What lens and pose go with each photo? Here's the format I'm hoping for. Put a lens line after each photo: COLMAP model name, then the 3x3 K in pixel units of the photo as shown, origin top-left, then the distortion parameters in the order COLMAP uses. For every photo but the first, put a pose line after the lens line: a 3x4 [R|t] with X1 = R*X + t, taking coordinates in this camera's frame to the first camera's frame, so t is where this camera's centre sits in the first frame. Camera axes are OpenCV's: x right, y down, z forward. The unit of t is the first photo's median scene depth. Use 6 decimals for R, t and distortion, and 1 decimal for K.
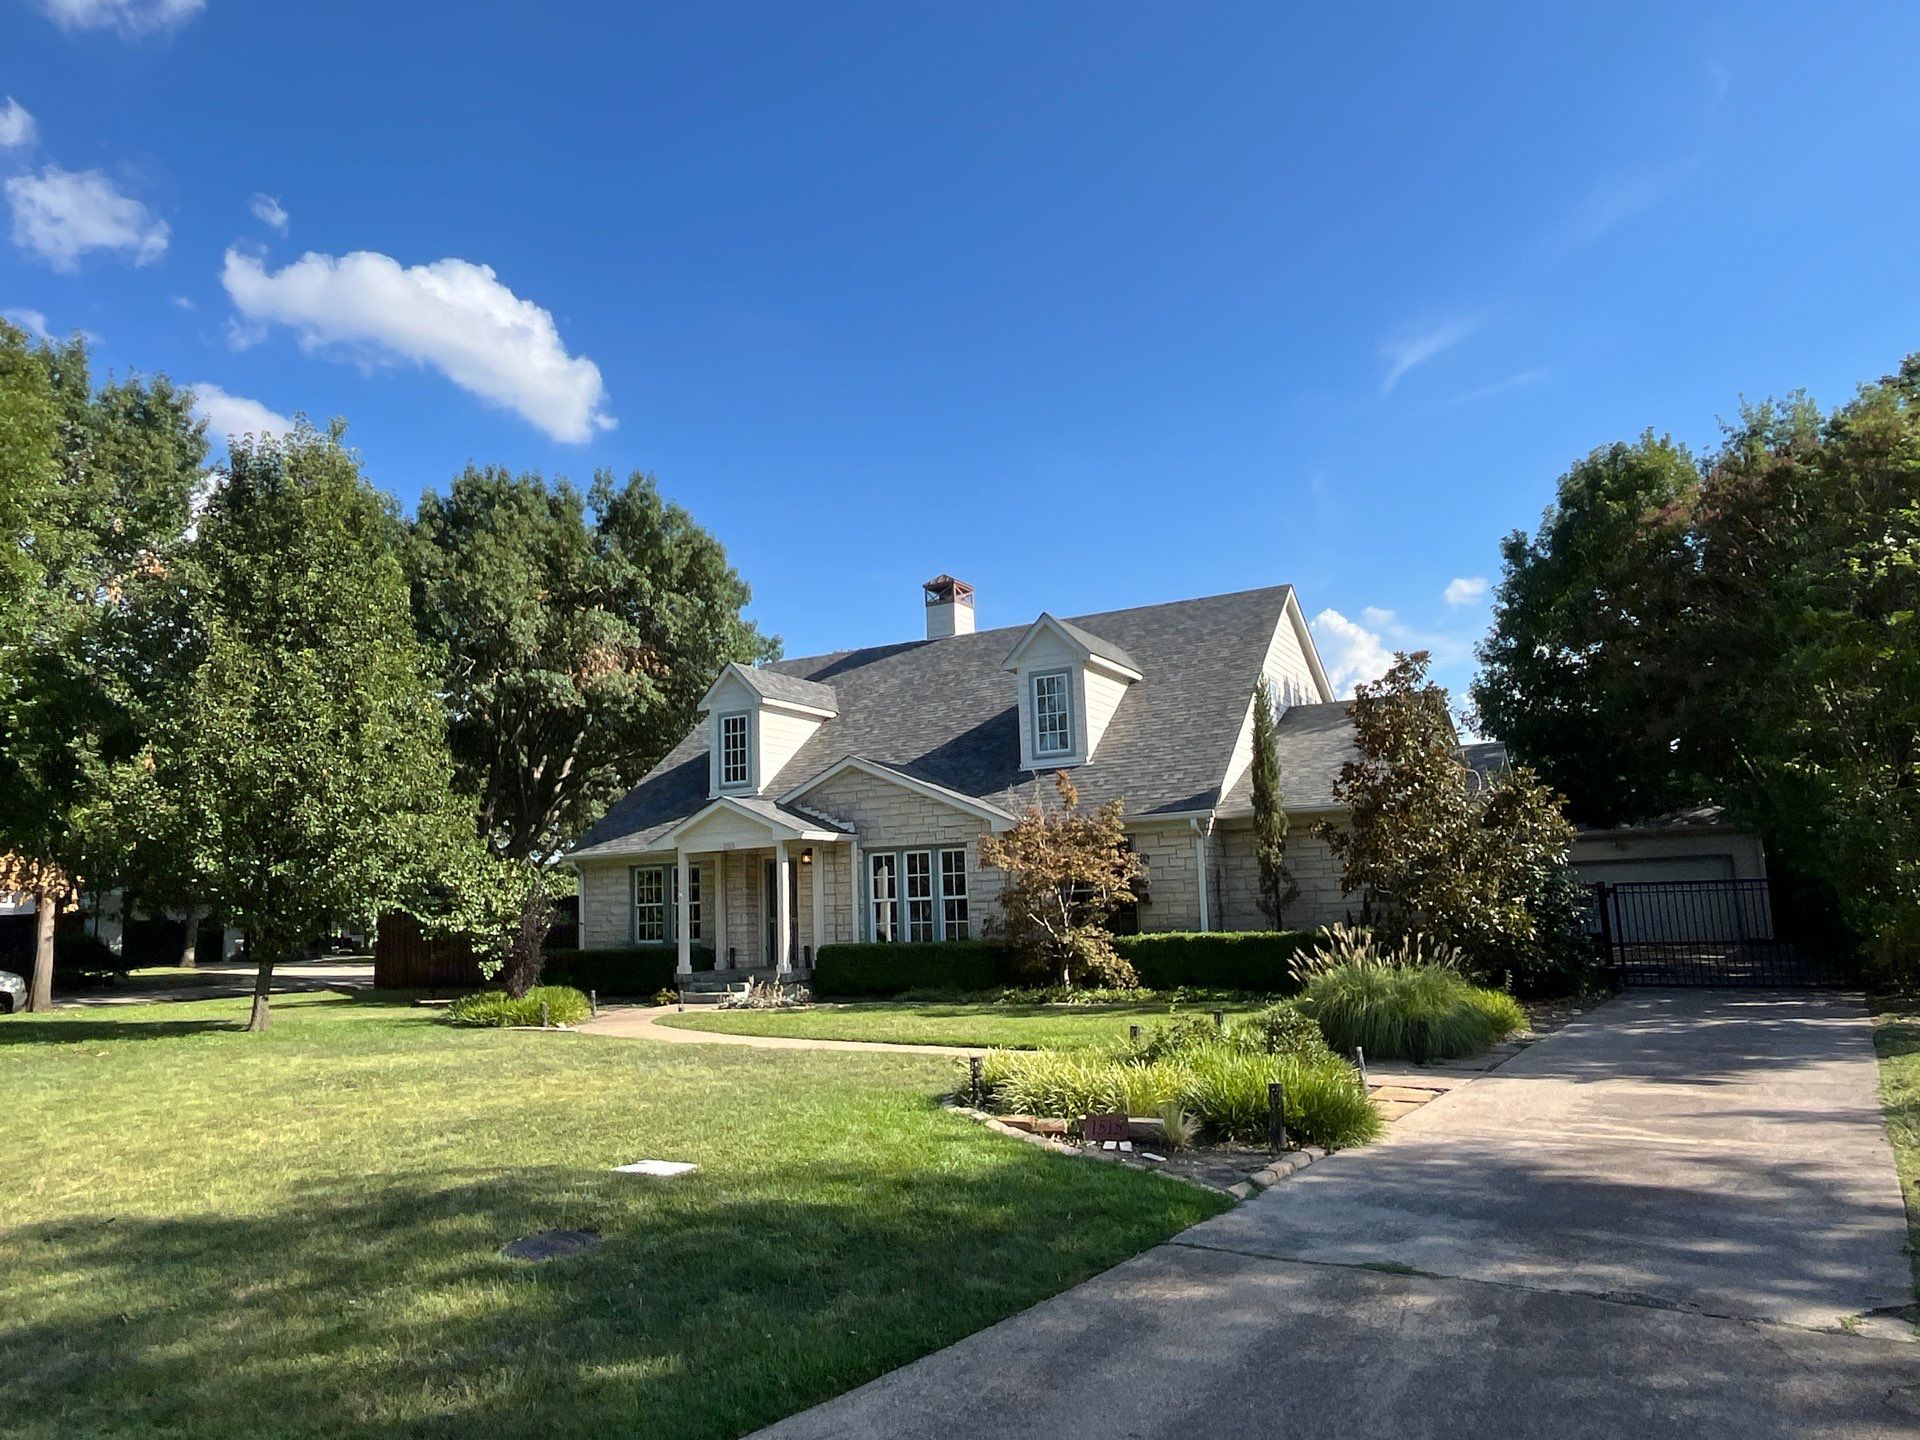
lens RADIAL K [[1434.5, 0, 960.0], [0, 1434.5, 720.0], [0, 0, 1]] dist [-0.001277, -0.000391]
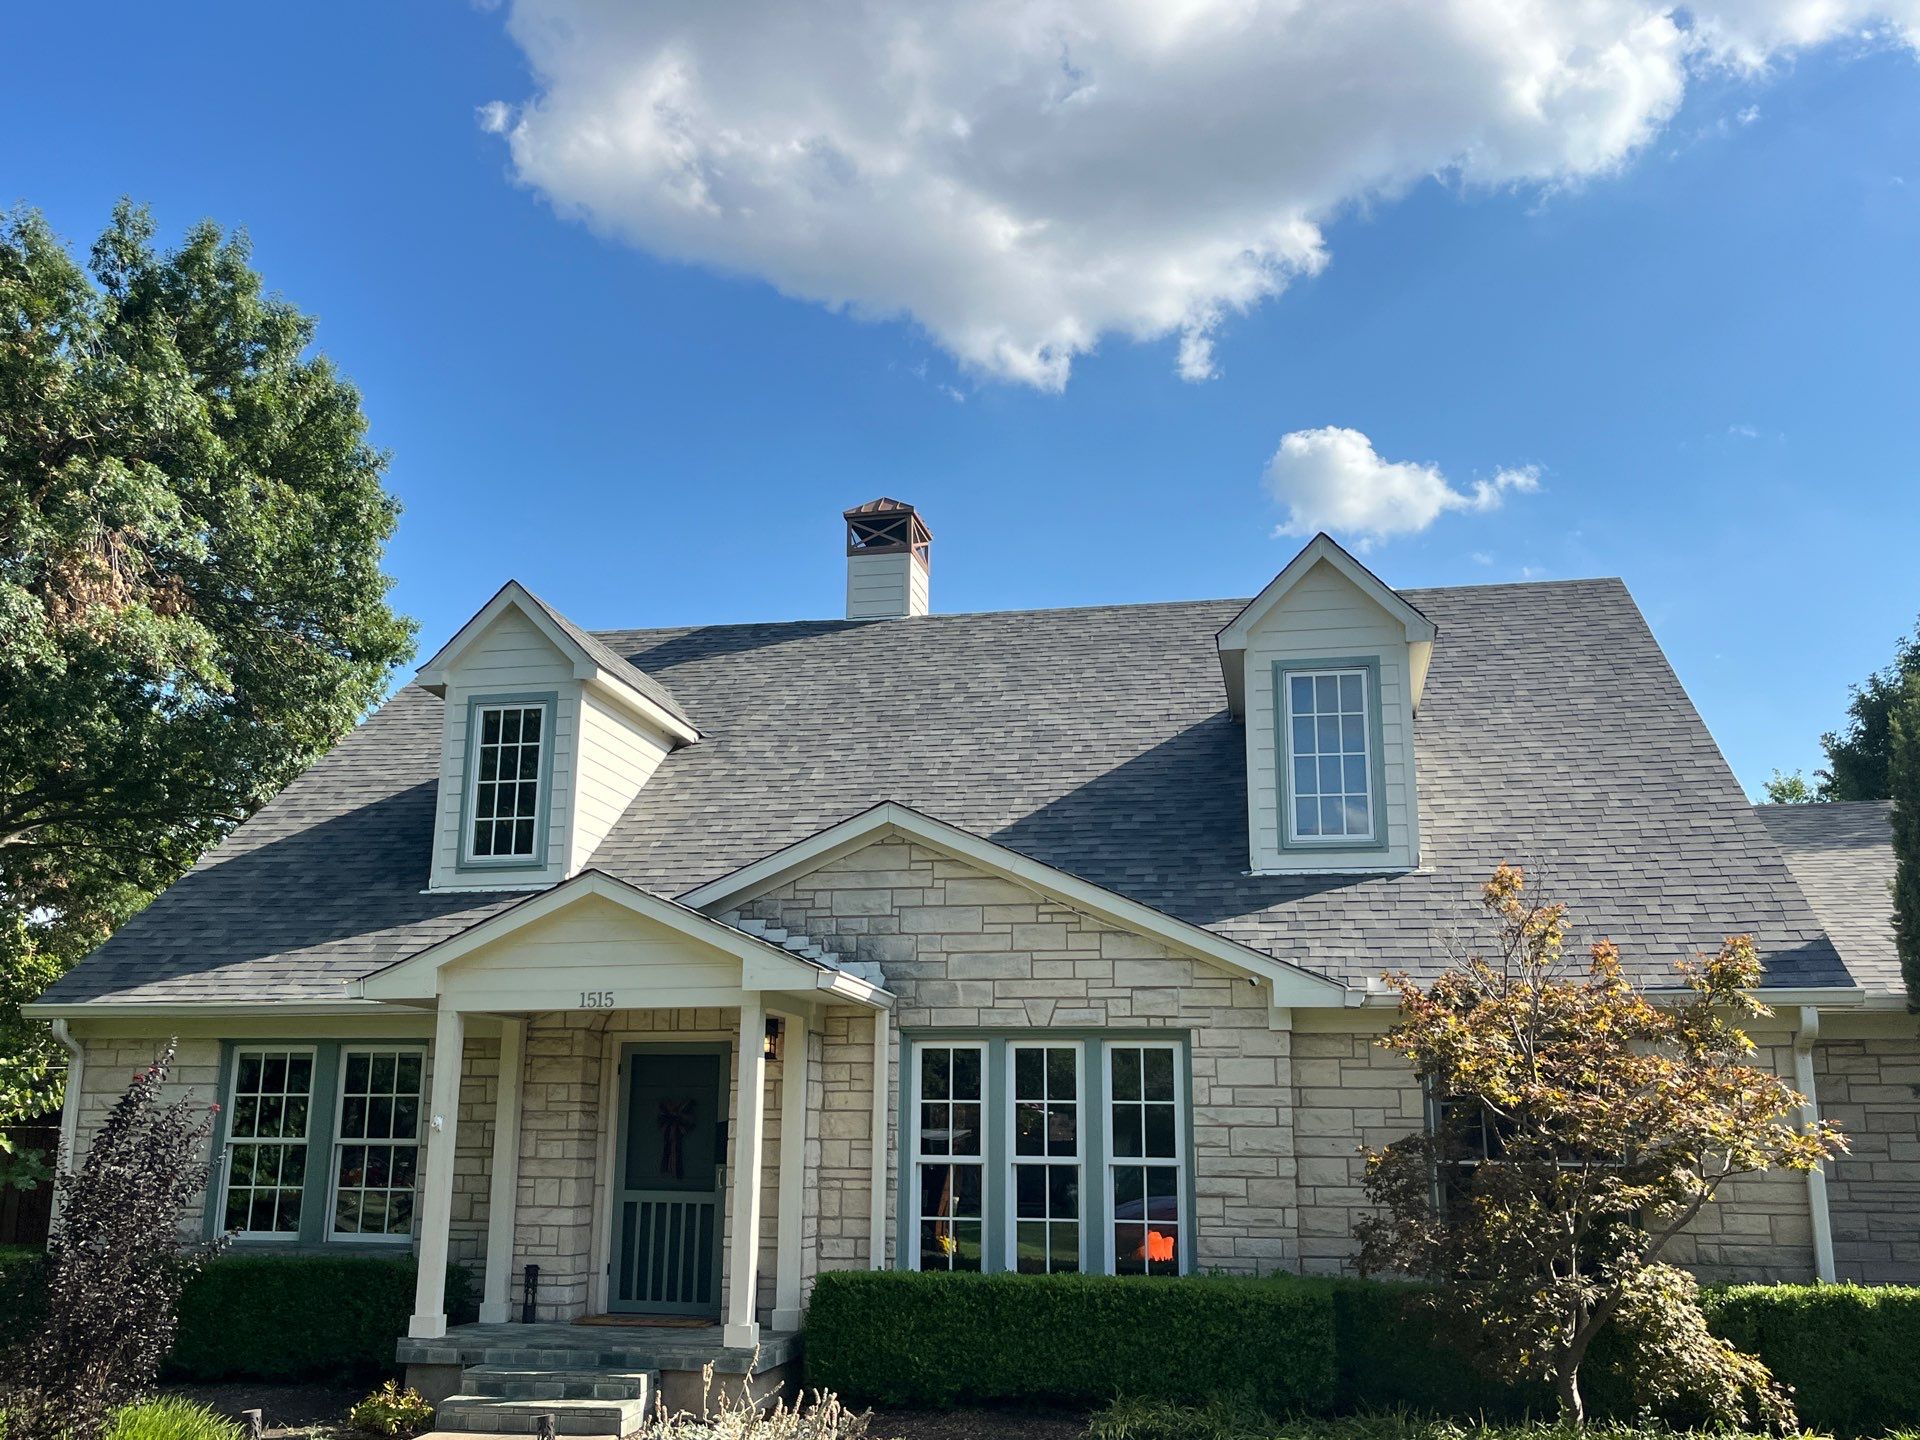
lens RADIAL K [[1961.9, 0, 959.5], [0, 1961.9, 682.4], [0, 0, 1]] dist [0.030782, 0.002300]
pose [[0.951699, 0.119680, 0.282748, -0.211420], [-0.085472, 0.987769, -0.130410, 0.060308], [-0.294897, 0.099944, 0.950288, 0.427027]]
